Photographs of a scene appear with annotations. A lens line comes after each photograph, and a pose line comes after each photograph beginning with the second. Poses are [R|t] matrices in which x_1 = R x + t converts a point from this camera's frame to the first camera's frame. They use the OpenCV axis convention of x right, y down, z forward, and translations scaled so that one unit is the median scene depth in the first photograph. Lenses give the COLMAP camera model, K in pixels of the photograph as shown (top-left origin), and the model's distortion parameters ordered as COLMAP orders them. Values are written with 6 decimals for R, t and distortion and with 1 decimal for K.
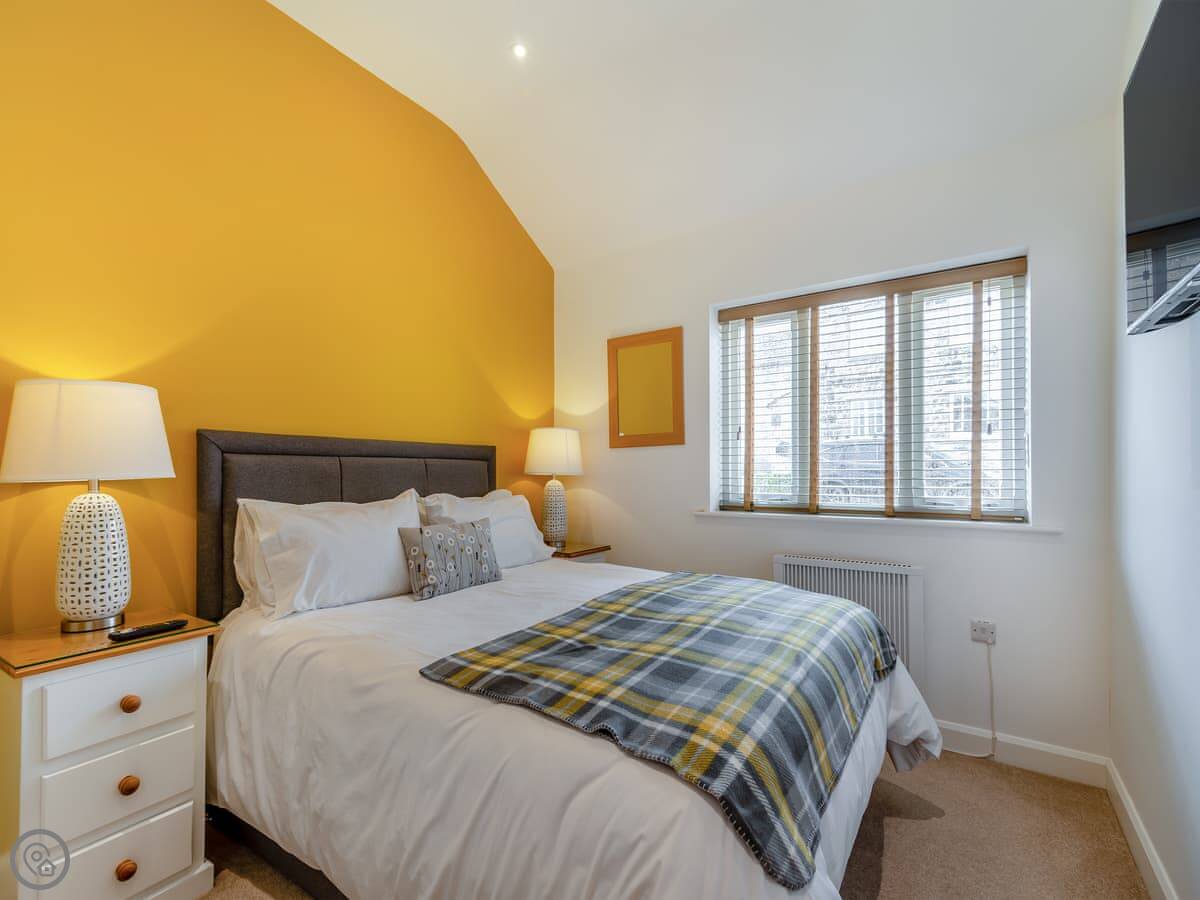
lens RADIAL K [[554.7, 0, 616.2], [0, 554.7, 459.2], [0, 0, 1]] dist [0.009484, 0.000856]
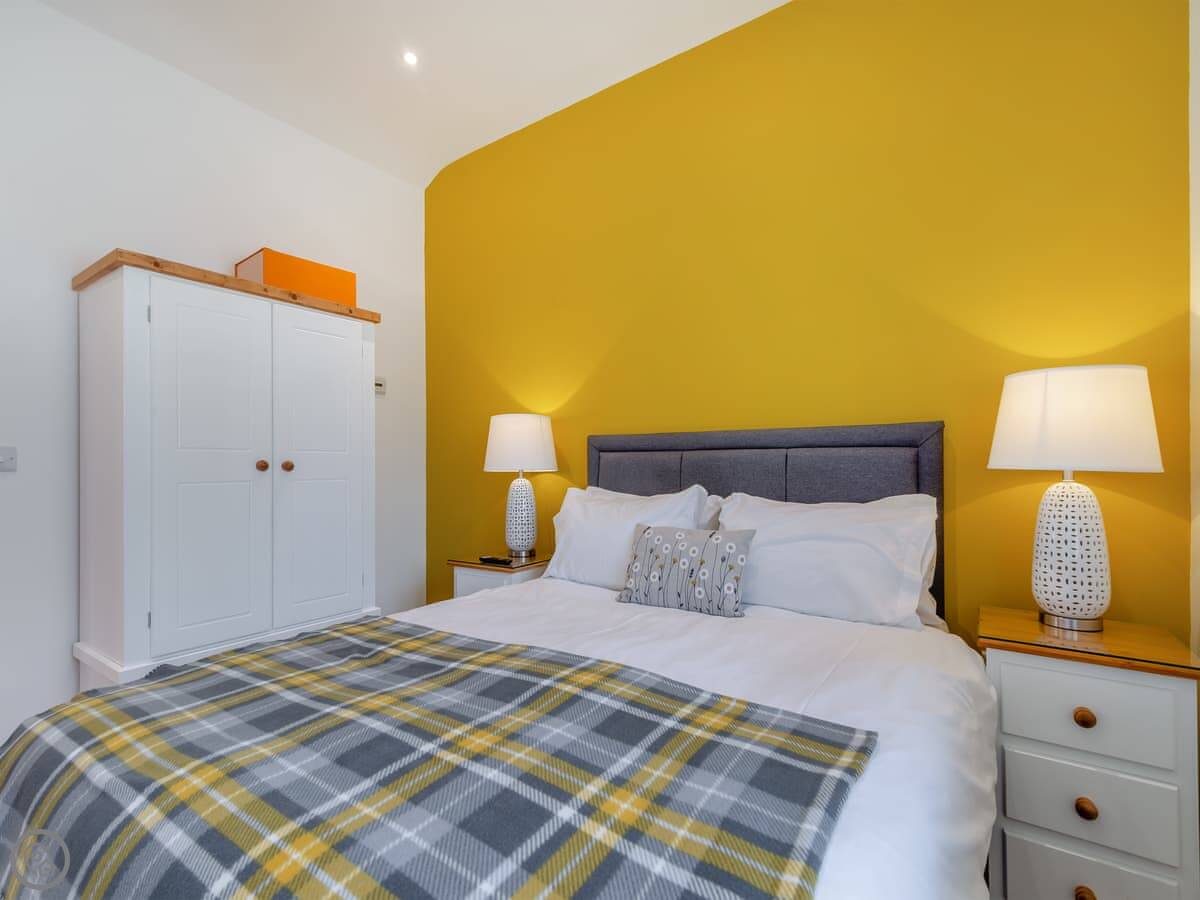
lens RADIAL K [[554.7, 0, 599.8], [0, 554.7, 467.1], [0, 0, 1]] dist [0.009484, 0.000856]
pose [[-0.056317, 0.006150, -0.998394, 0.632669], [0.028494, 0.999584, 0.004550, 0.019479], [0.998006, -0.028192, -0.056468, 1.081208]]
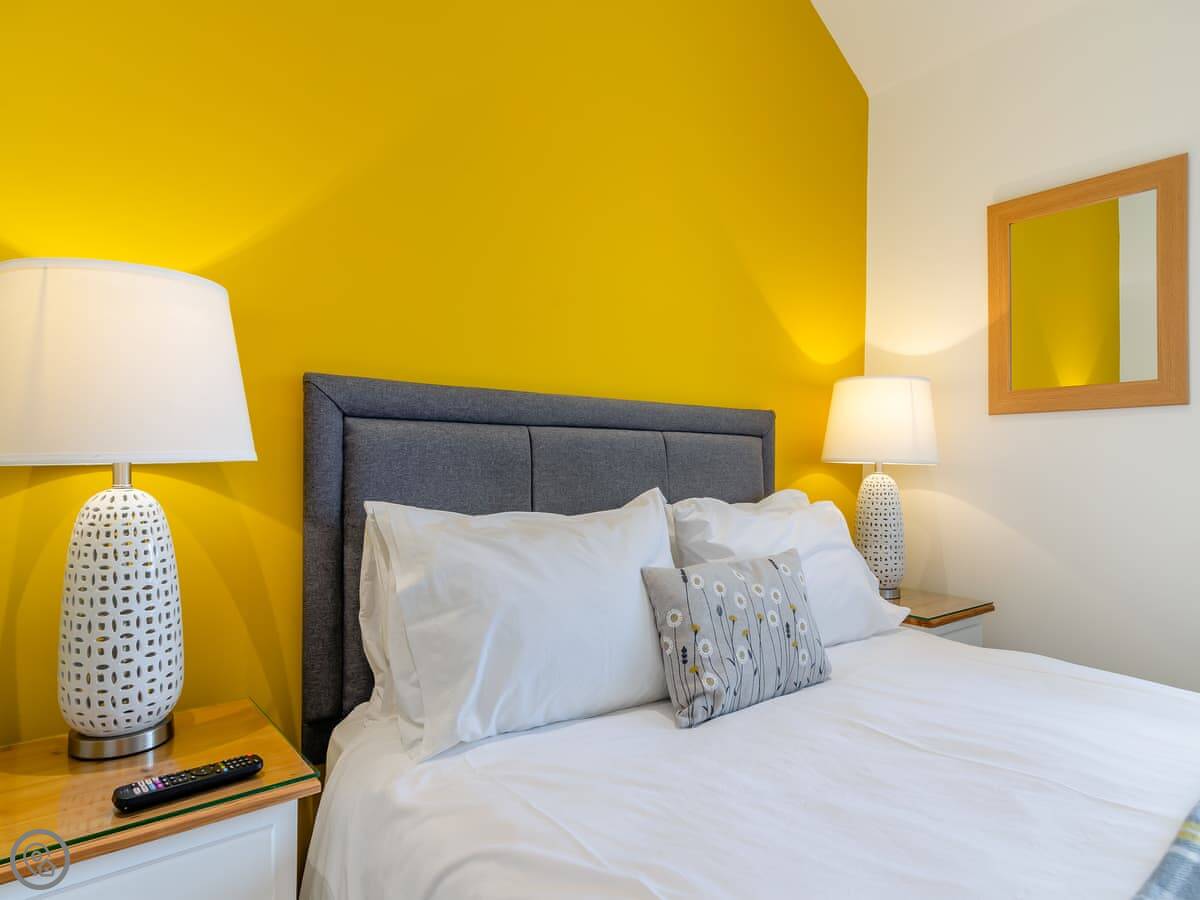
lens RADIAL K [[727.8, 0, 600.2], [0, 727.8, 449.1], [0, 0, 1]] dist [-0.005068, -0.002247]
pose [[0.945744, 0.011778, -0.324701, -0.237234], [-0.007476, 0.999867, 0.014494, 0.008732], [0.324828, -0.011280, 0.945706, 0.408907]]
